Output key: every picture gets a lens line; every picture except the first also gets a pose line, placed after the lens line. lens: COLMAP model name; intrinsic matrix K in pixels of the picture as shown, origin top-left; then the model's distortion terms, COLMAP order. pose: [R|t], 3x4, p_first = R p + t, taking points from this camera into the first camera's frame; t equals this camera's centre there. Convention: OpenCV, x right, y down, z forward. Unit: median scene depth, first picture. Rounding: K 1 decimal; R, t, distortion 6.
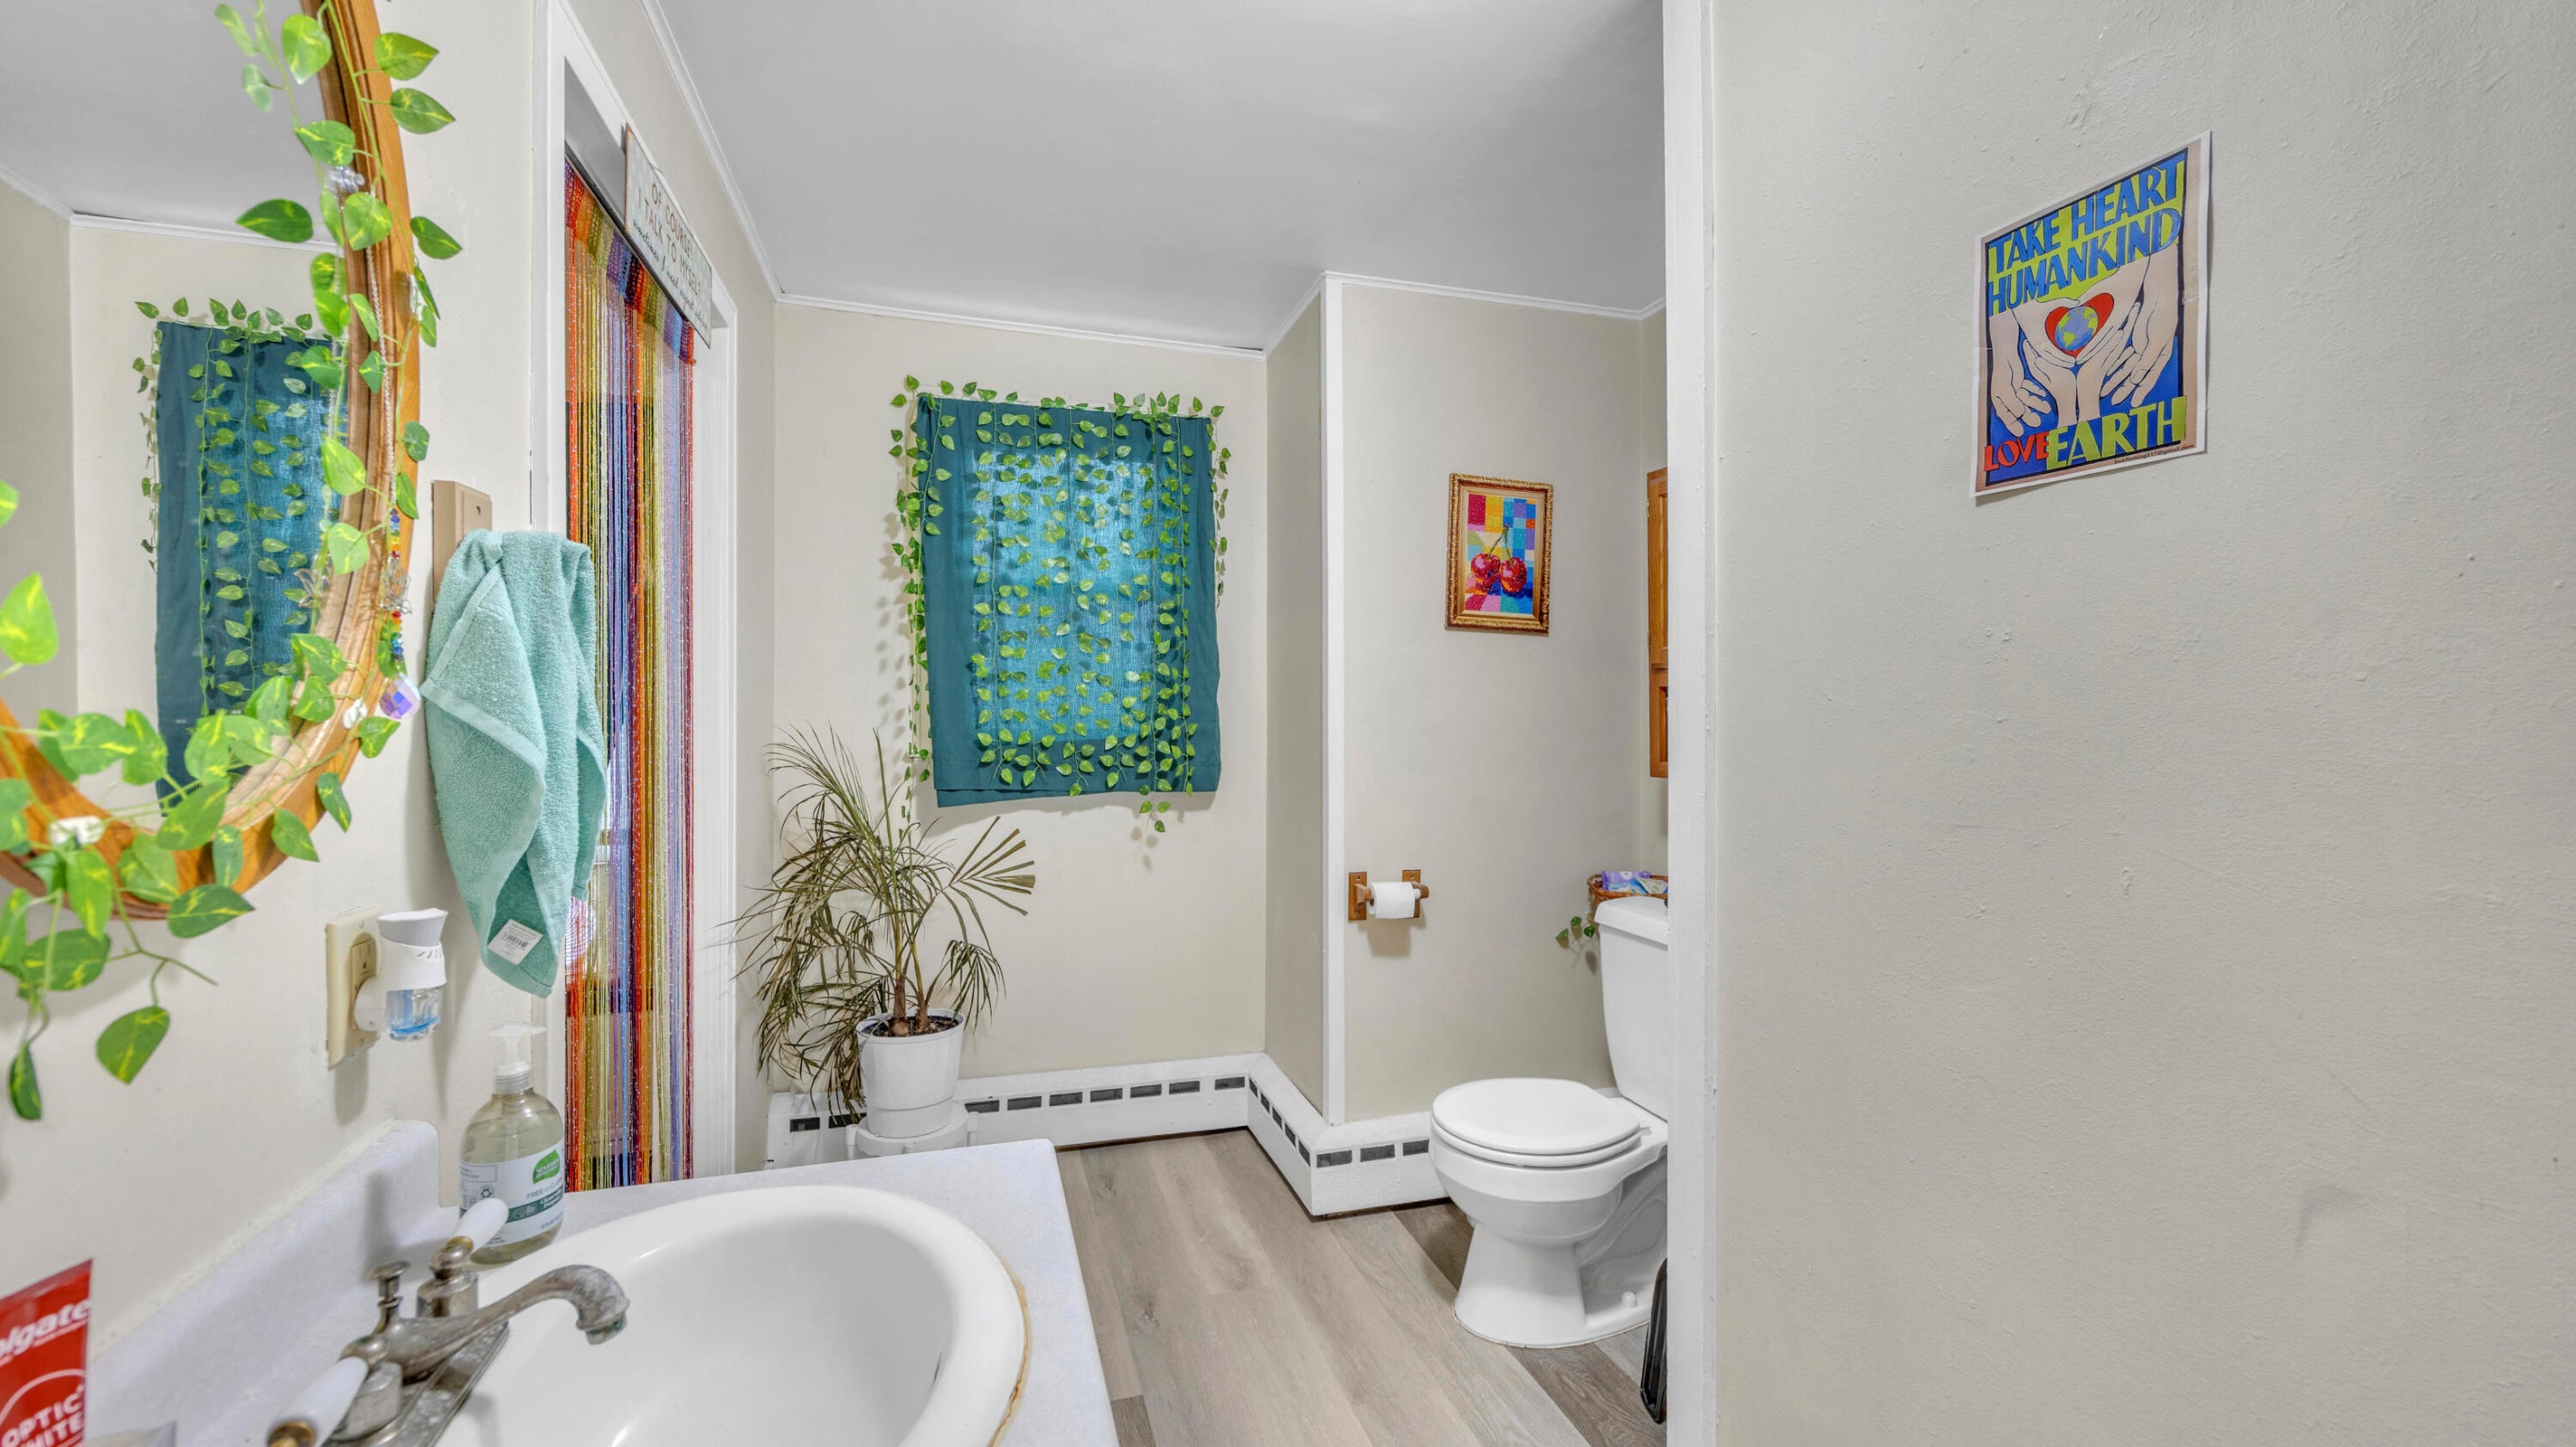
lens RADIAL K [[992.2, 0, 1275.1], [0, 992.2, 724.0], [0, 0, 1]] dist [-0.001980, 0.000272]
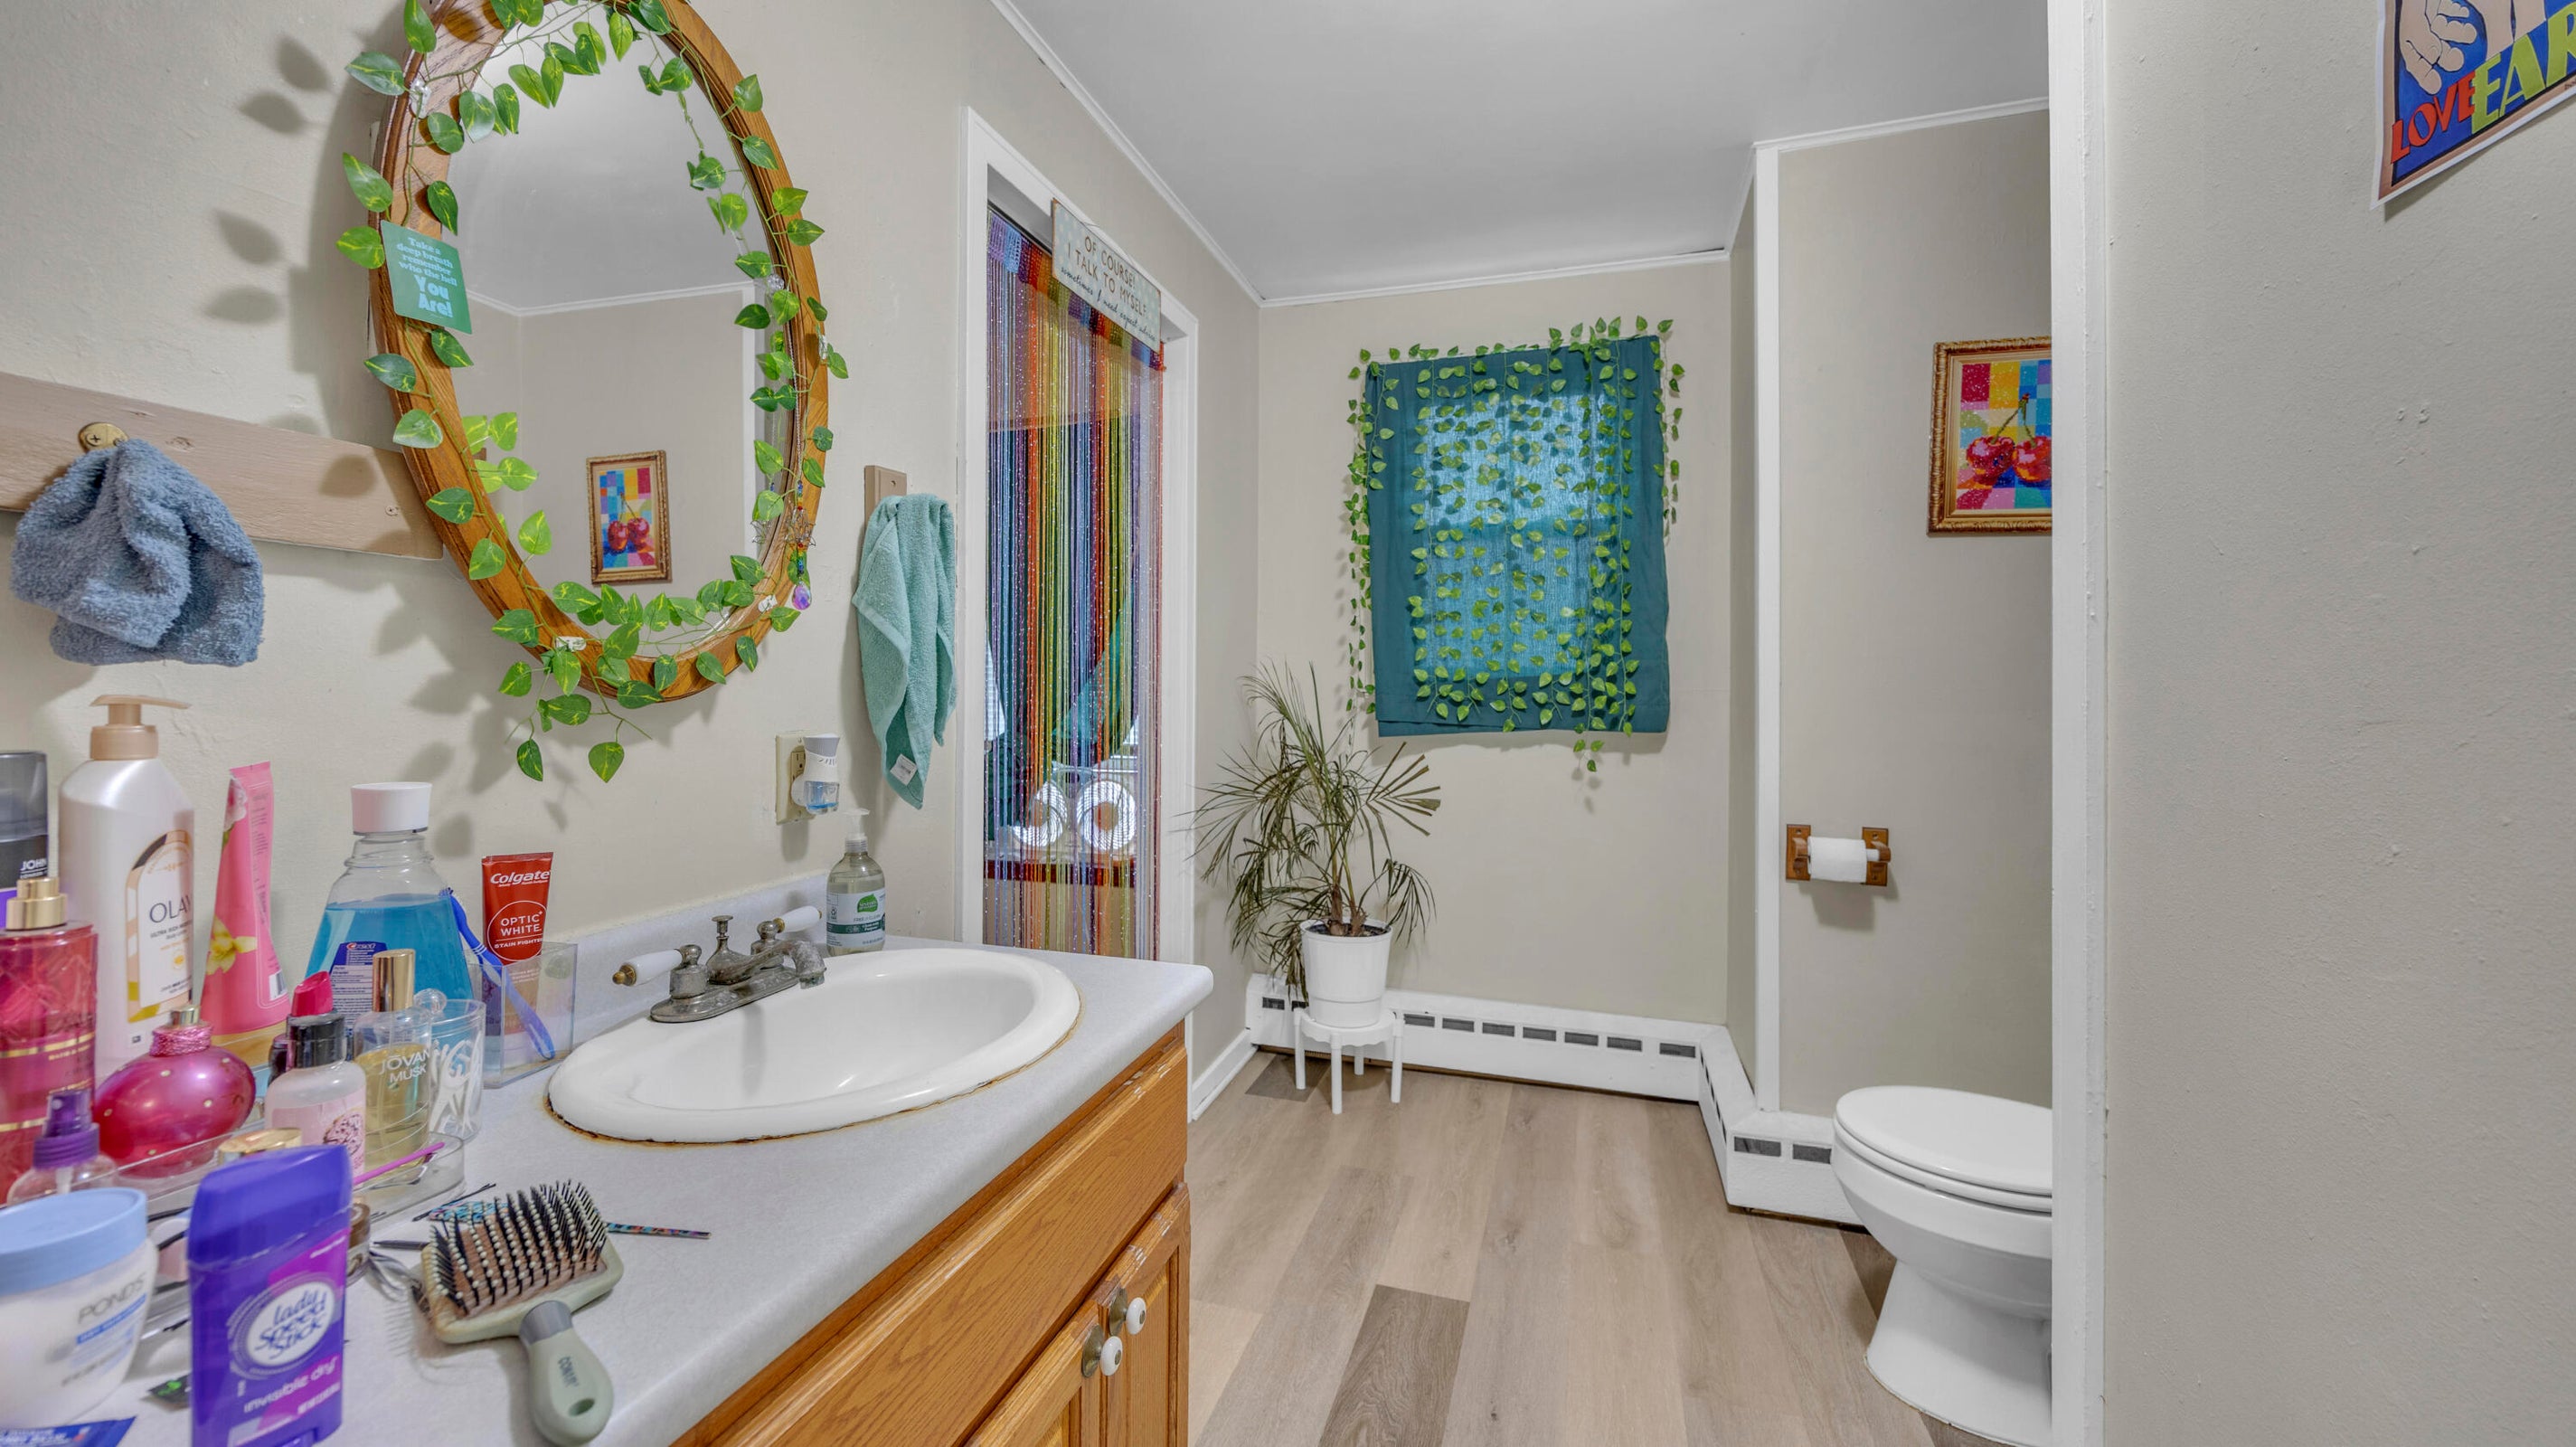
lens RADIAL K [[992.2, 0, 1273.1], [0, 992.2, 683.9], [0, 0, 1]] dist [-0.001980, 0.000272]
pose [[0.826796, 0.000956, -0.562501, 0.185933], [-0.005765, 0.999960, -0.006774, 0.034387], [0.562473, 0.008843, 0.826769, 0.027437]]
